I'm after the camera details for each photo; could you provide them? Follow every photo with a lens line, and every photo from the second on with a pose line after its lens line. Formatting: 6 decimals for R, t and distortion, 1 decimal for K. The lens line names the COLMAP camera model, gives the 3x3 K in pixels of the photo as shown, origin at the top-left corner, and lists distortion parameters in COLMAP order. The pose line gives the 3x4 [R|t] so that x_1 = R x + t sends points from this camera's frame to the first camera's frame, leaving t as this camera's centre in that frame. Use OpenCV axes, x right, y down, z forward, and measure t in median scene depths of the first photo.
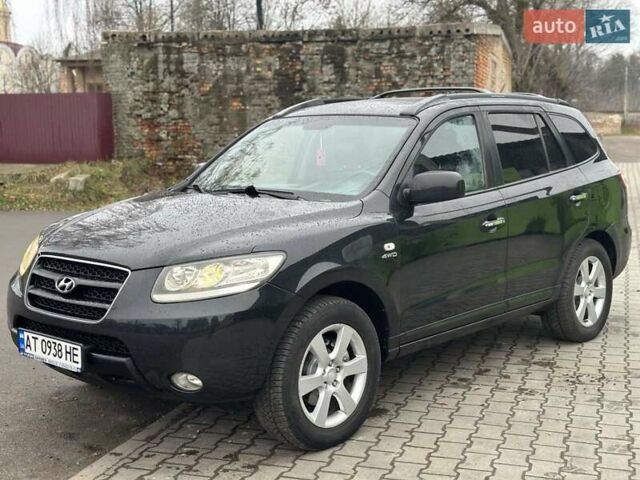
lens RADIAL K [[903.1, 0, 320.0], [0, 903.1, 240.0], [0, 0, 1]] dist [0.157088, -0.099662]
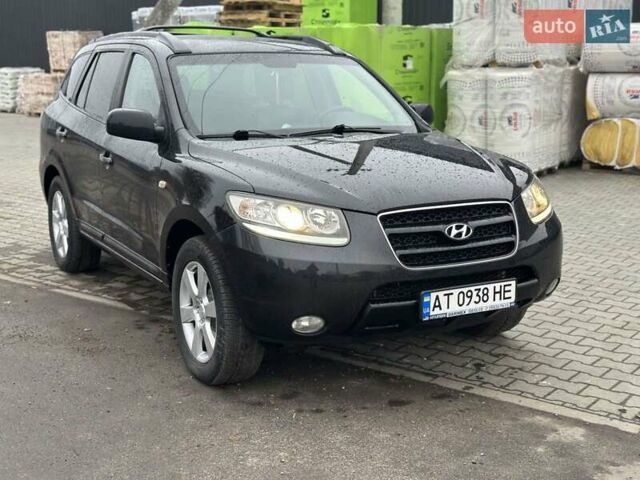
lens RADIAL K [[903.1, 0, 320.0], [0, 903.1, 240.0], [0, 0, 1]] dist [0.157088, -0.099662]
pose [[0.315565, -0.177067, 0.932237, -1.207859], [0.119977, 0.981996, 0.145906, -0.098382], [-0.941289, 0.065804, 0.331128, 0.817145]]
